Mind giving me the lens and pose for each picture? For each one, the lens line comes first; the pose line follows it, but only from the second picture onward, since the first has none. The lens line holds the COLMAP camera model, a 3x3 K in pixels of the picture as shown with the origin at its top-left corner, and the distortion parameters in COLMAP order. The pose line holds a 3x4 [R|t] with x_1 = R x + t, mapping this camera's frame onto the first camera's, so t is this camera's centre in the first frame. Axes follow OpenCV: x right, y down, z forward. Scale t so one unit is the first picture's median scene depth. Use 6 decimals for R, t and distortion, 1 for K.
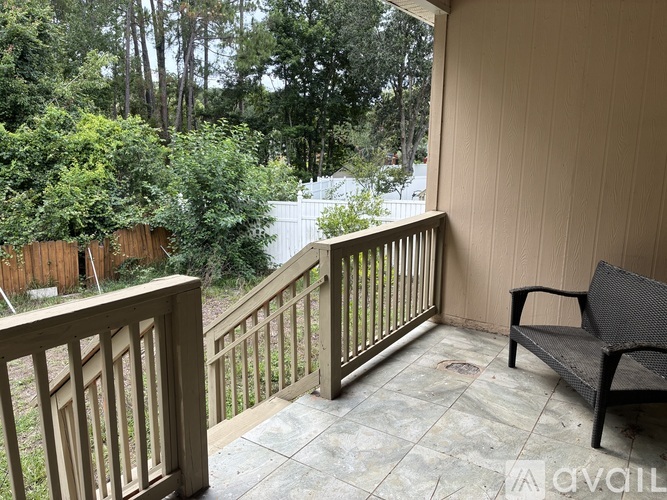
lens RADIAL K [[517.6, 0, 333.5], [0, 517.6, 250.0], [0, 0, 1]] dist [0.009108, -0.000341]
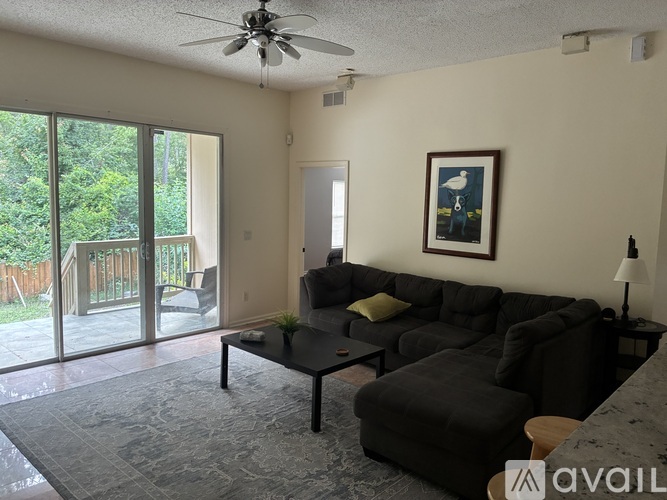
lens RADIAL K [[517.6, 0, 333.5], [0, 517.6, 250.0], [0, 0, 1]] dist [0.009108, -0.000341]
pose [[0.989131, 0.028023, -0.144342, 0.348456], [-0.041122, 0.995219, -0.088586, 0.042189], [0.141169, 0.093558, 0.985555, -0.261524]]
